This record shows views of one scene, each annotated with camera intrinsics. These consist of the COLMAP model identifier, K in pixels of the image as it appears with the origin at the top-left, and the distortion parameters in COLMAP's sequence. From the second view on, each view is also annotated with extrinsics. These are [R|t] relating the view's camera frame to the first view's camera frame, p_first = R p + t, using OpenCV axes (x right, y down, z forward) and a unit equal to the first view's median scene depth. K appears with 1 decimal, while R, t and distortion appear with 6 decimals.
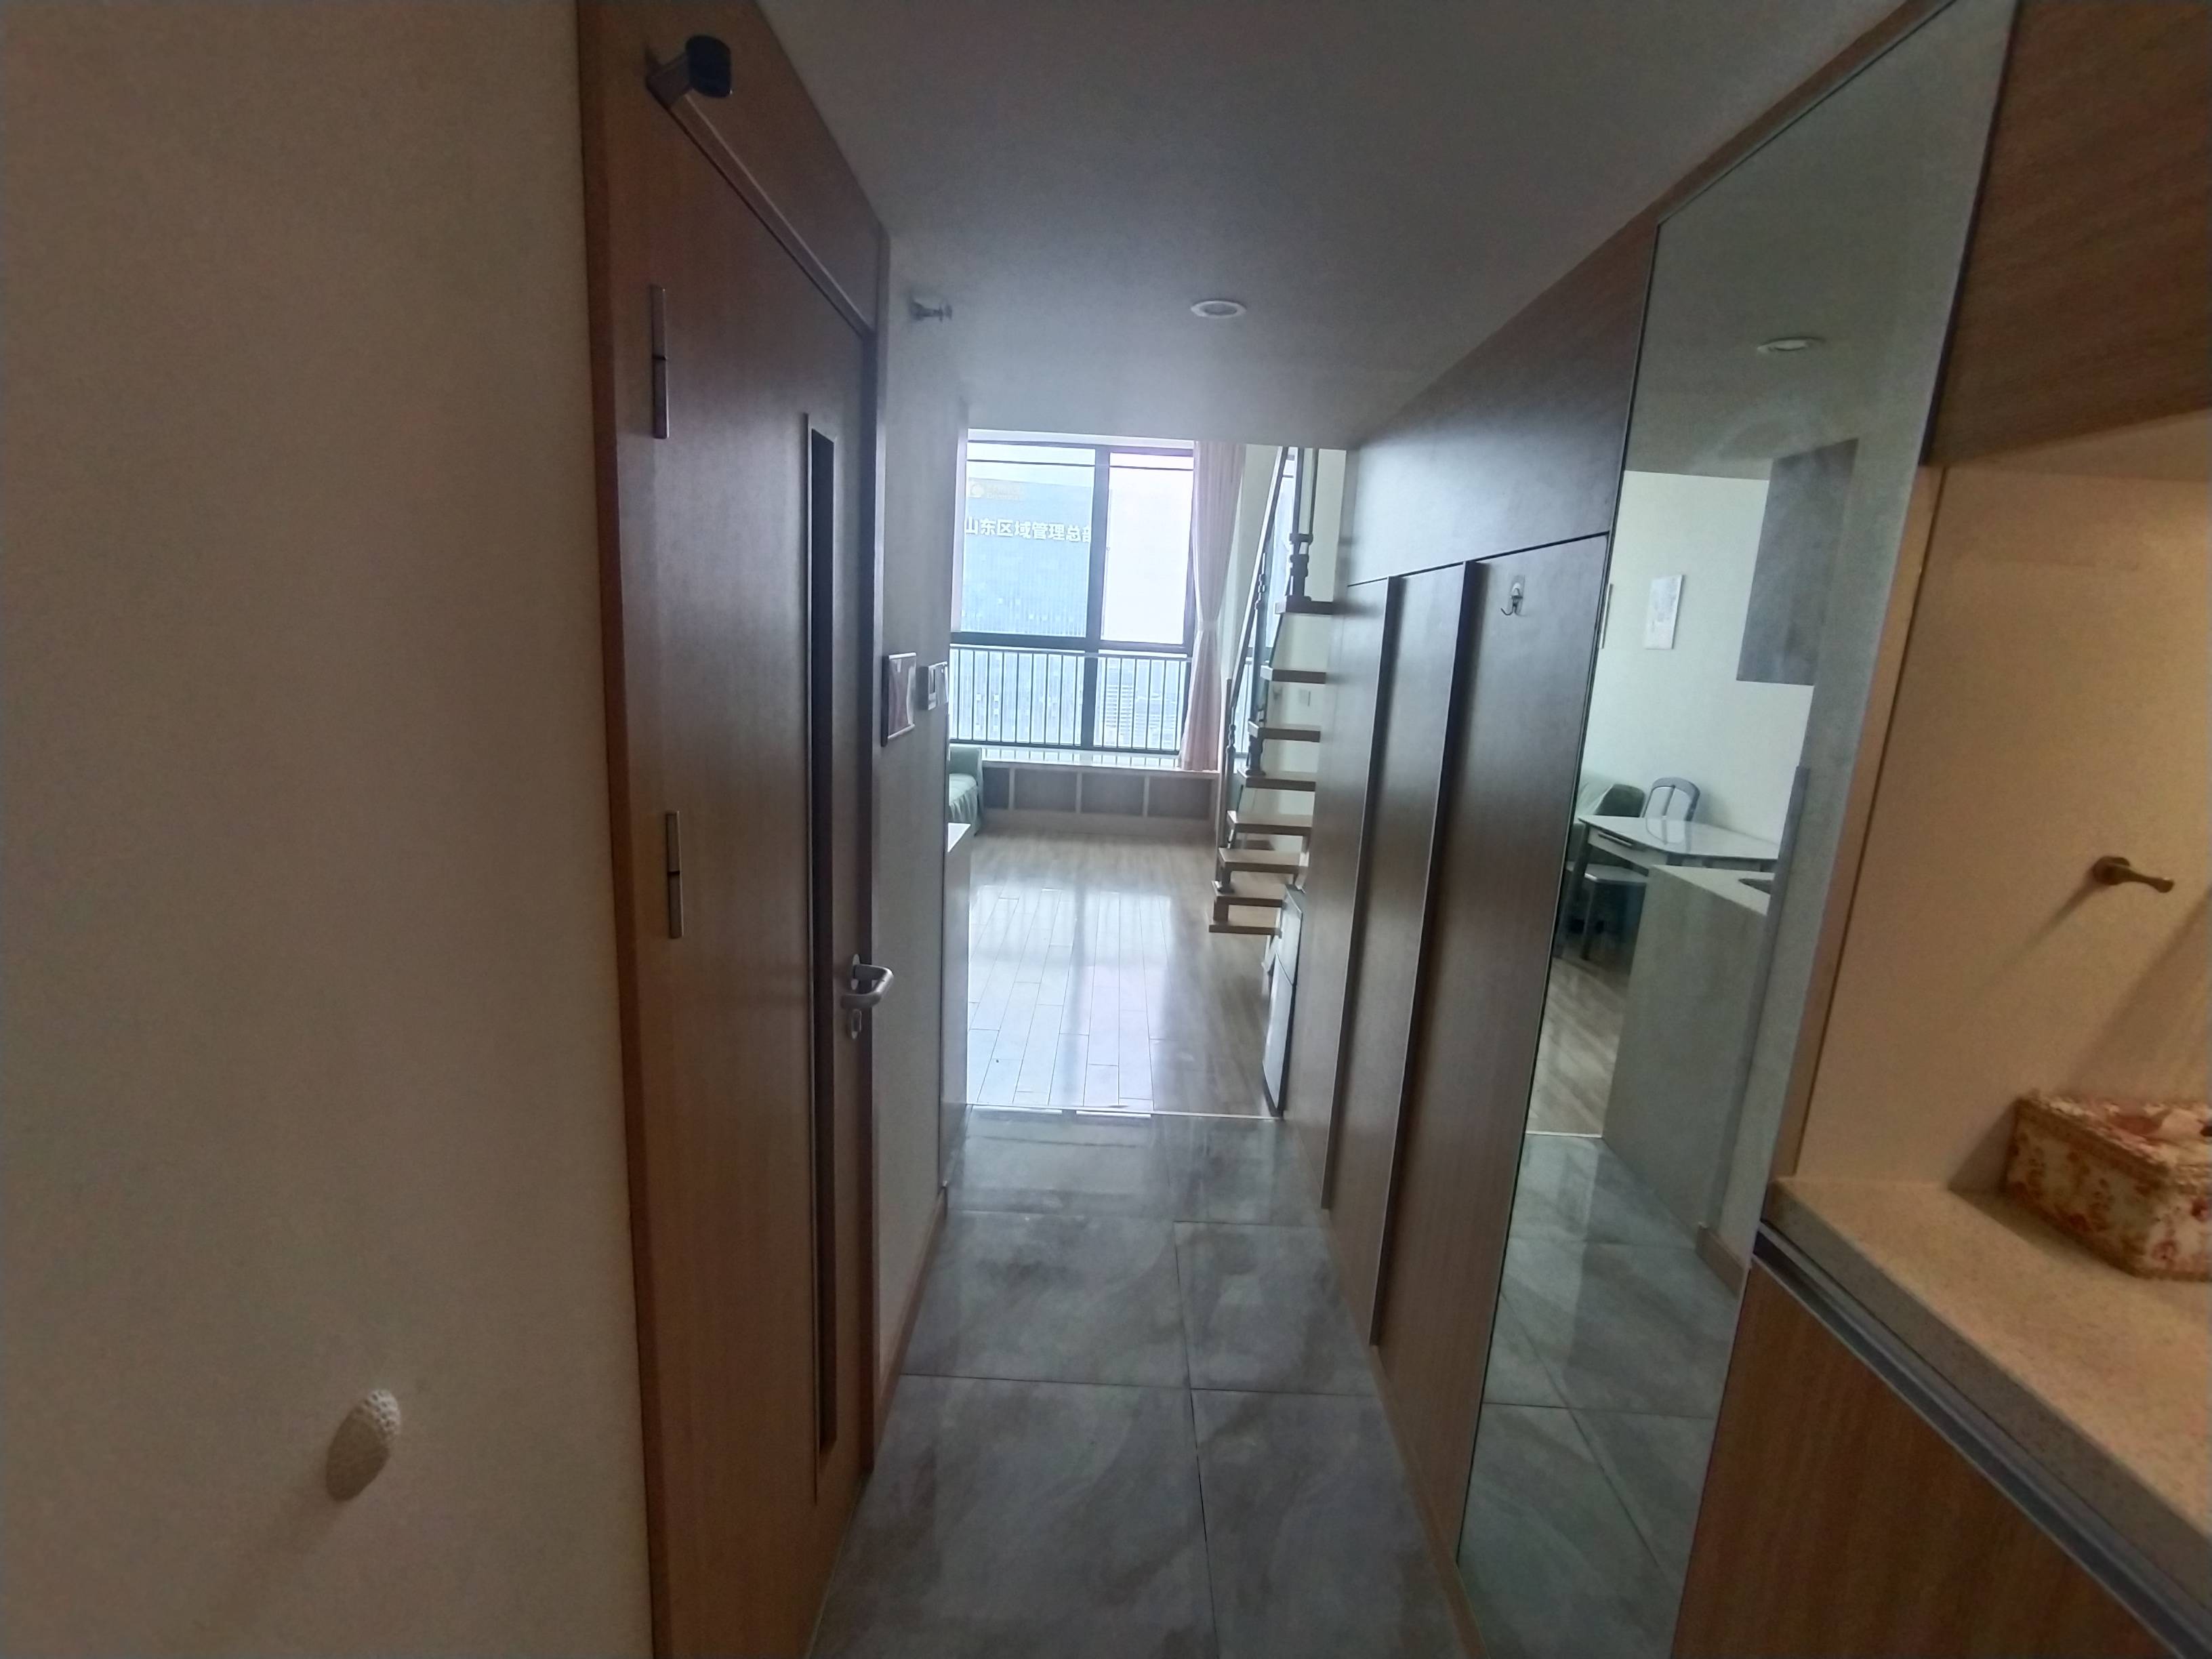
lens RADIAL K [[995.2, 0, 1108.8], [0, 995.2, 826.3], [0, 0, 1]] dist [-0.011966, 0.008380]
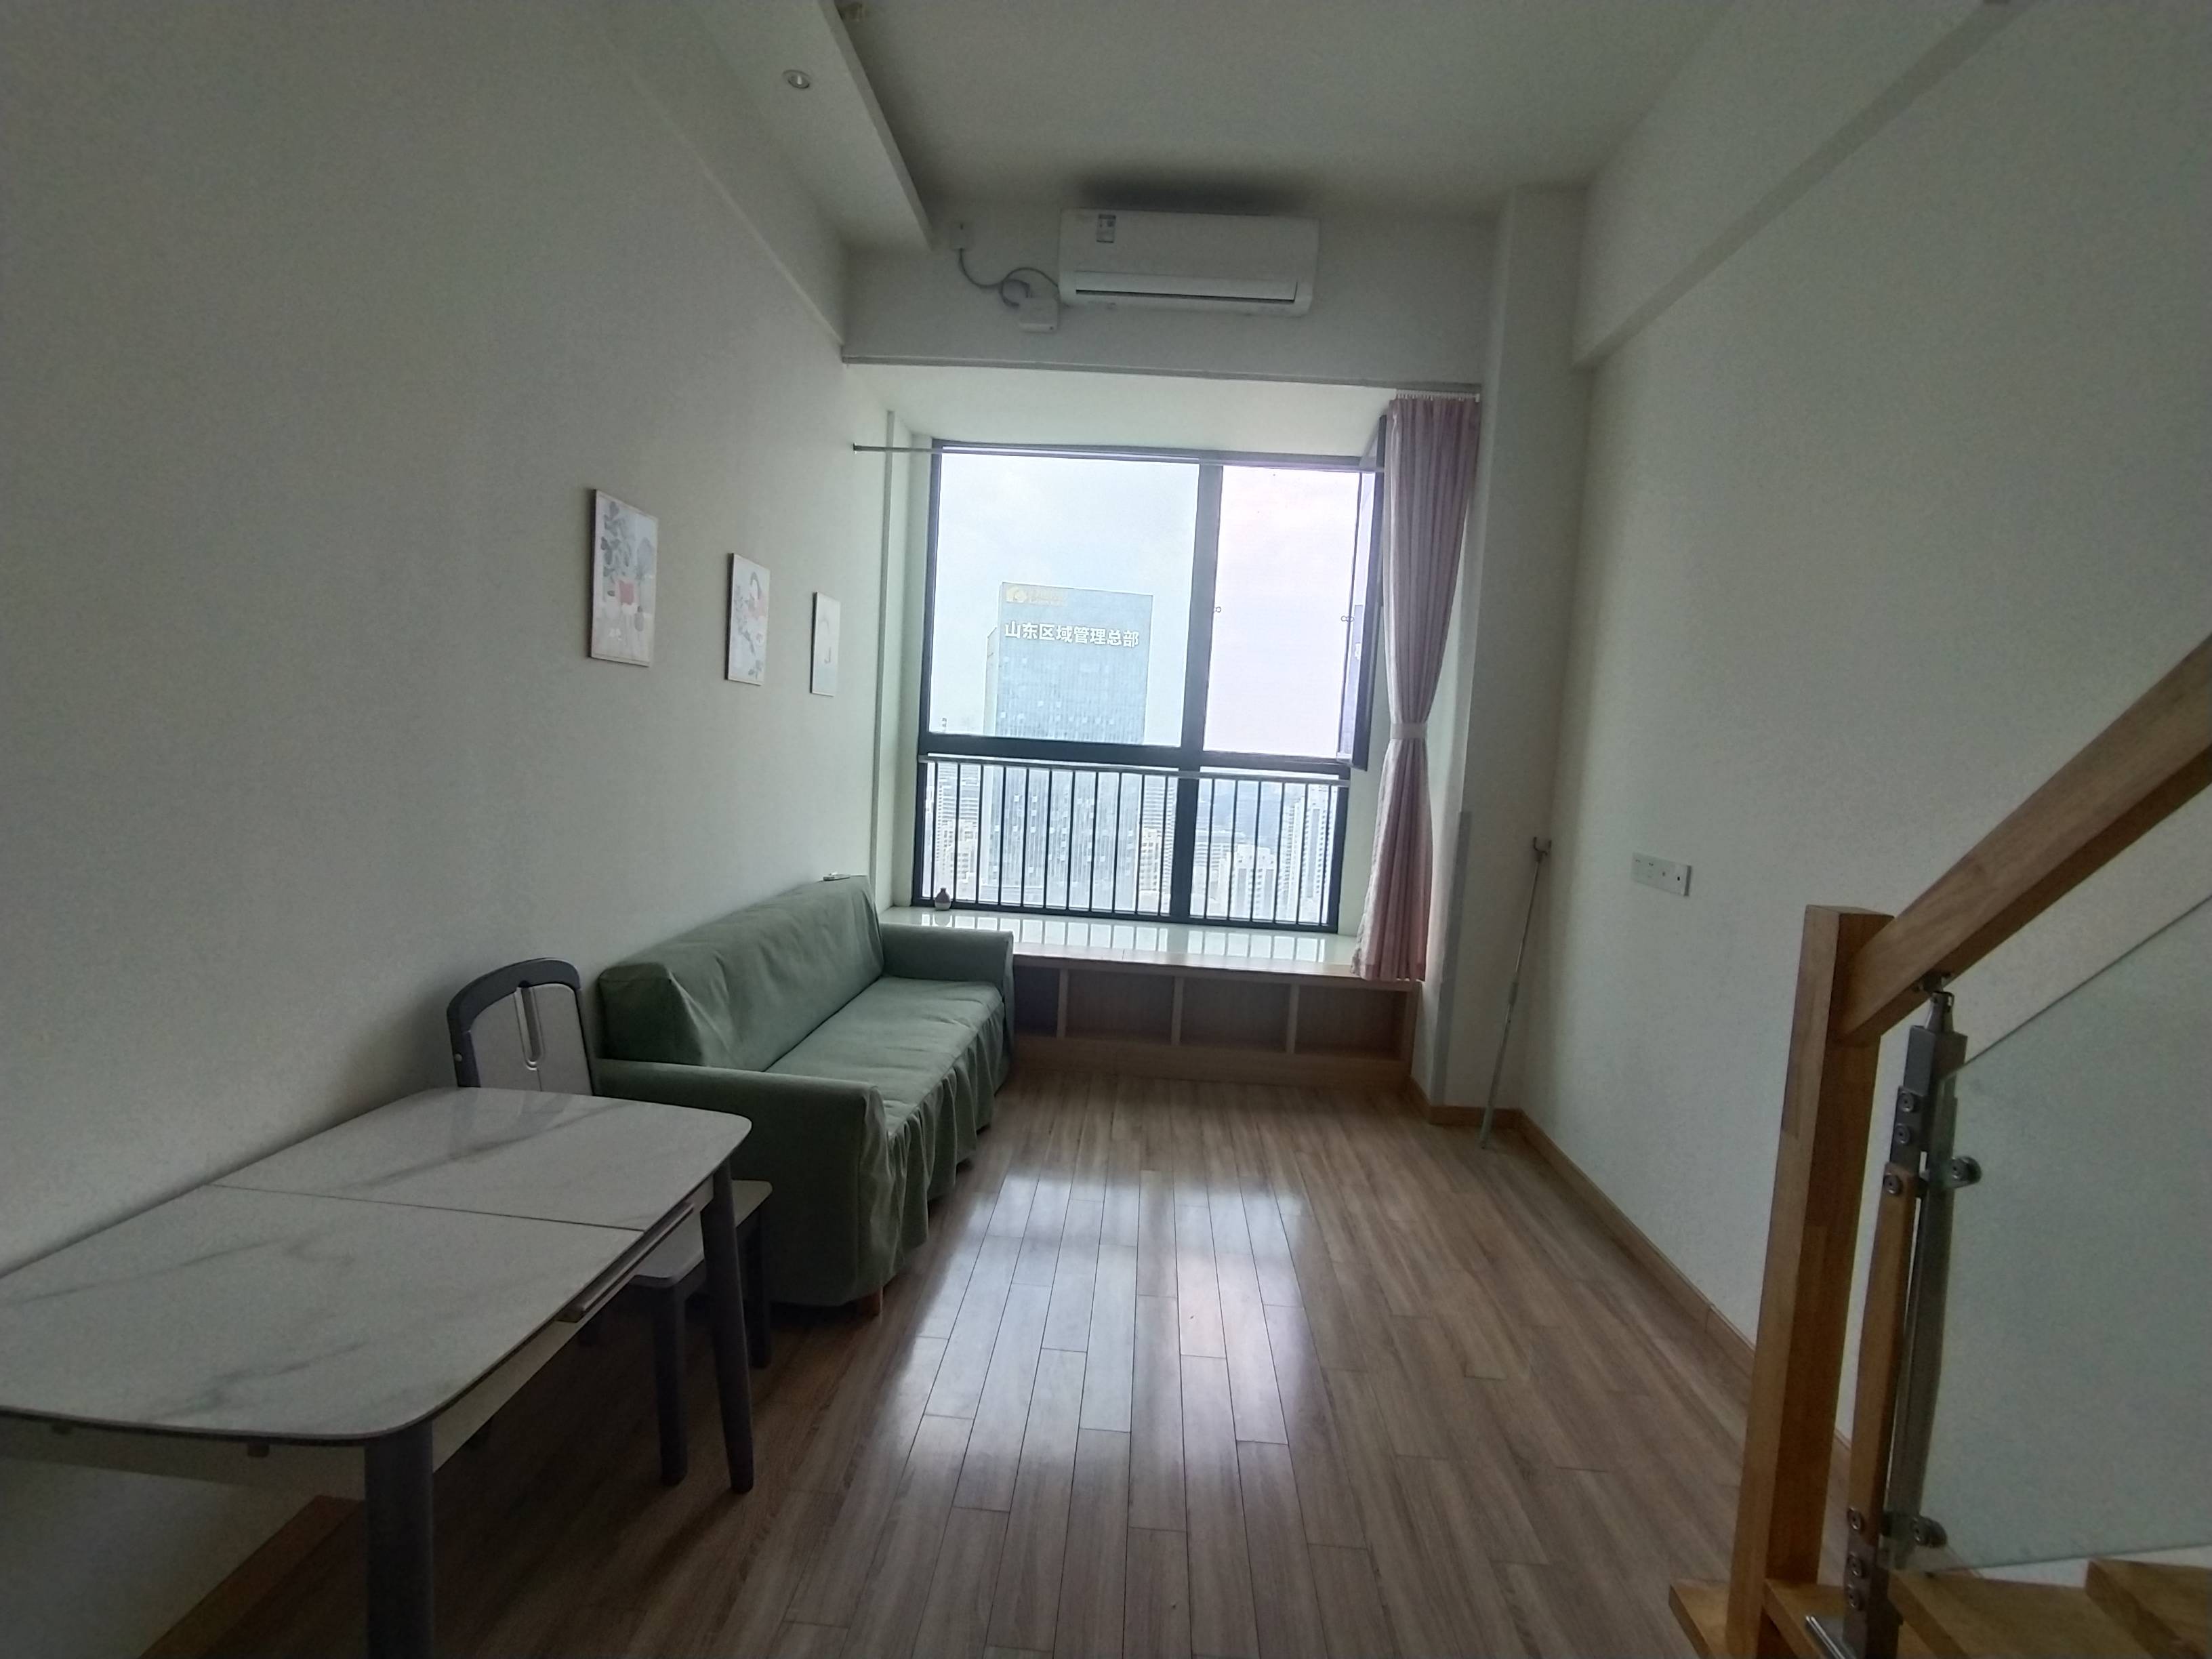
lens RADIAL K [[995.2, 0, 1114.1], [0, 995.2, 820.2], [0, 0, 1]] dist [-0.011966, 0.008380]
pose [[0.999464, 0.005562, -0.032255, -0.136163], [-0.008994, 0.994190, -0.107260, -0.228148], [0.031471, 0.107493, 0.993708, 1.131223]]
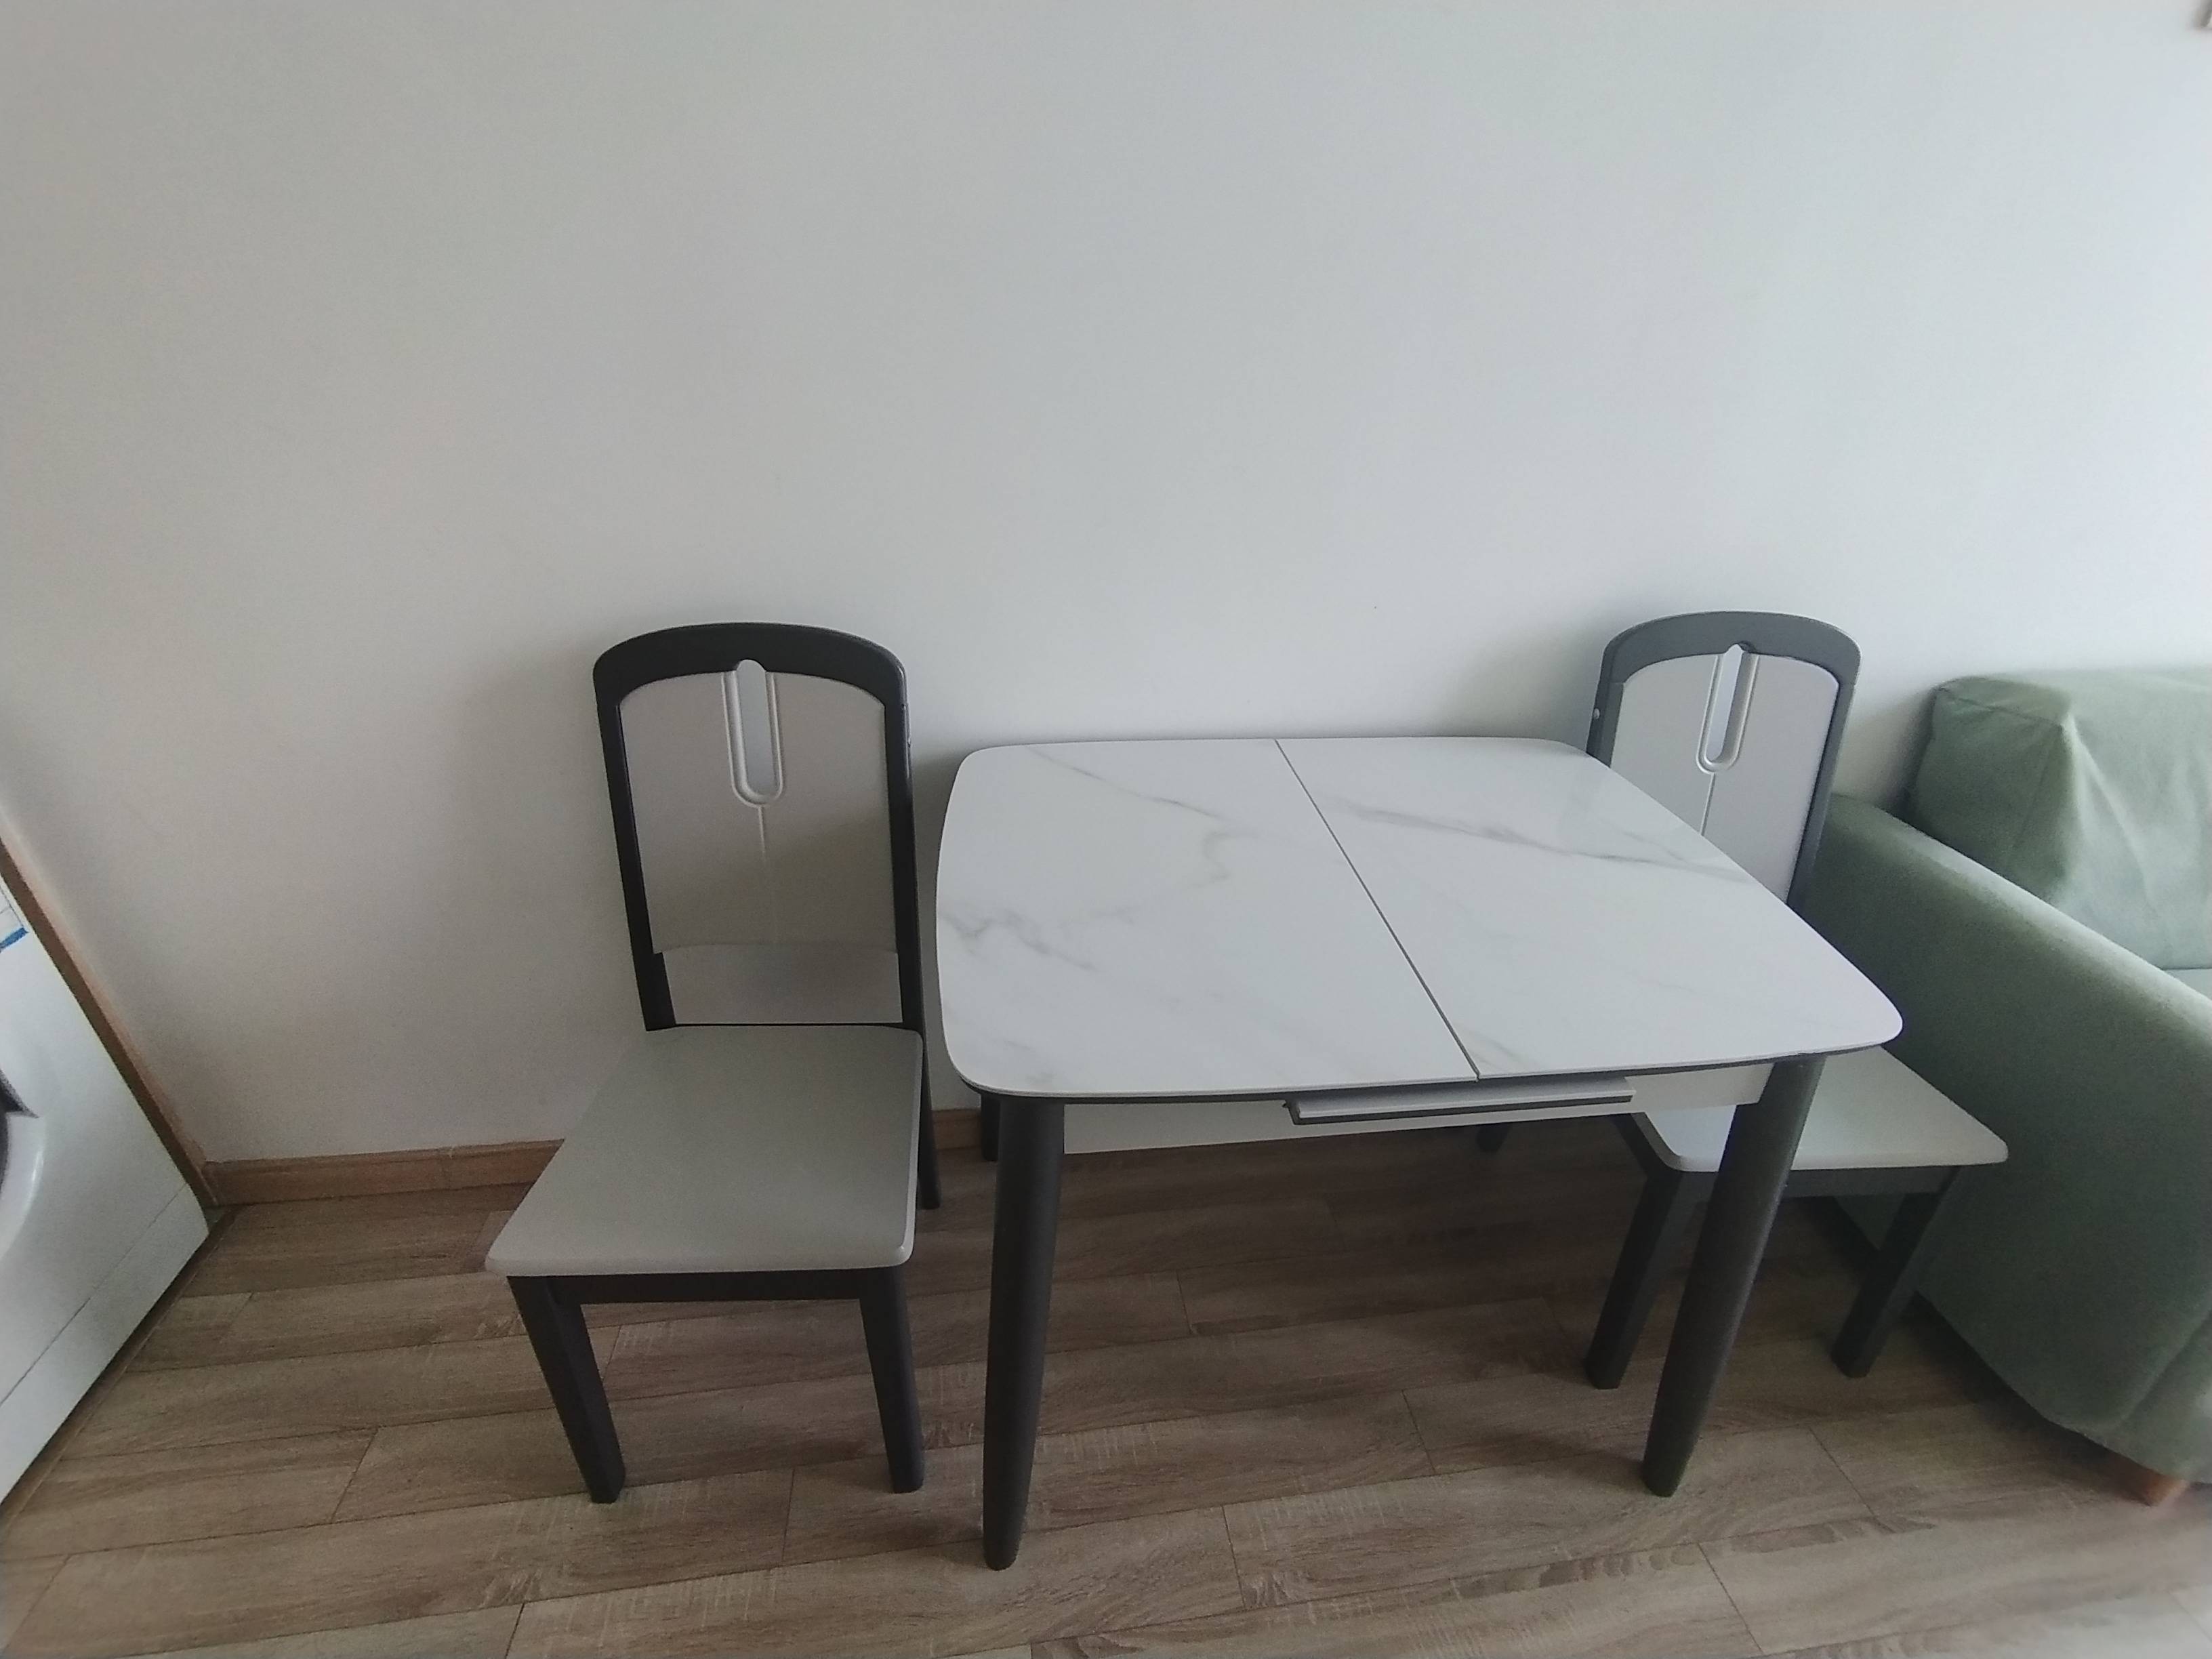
lens RADIAL K [[995.2, 0, 1120.1], [0, 995.2, 831.3], [0, 0, 1]] dist [-0.011966, 0.008380]
pose [[0.148521, 0.434503, -0.888340, -0.189491], [-0.205751, 0.892222, 0.402003, -0.234505], [0.967268, 0.123071, 0.221913, 1.580271]]
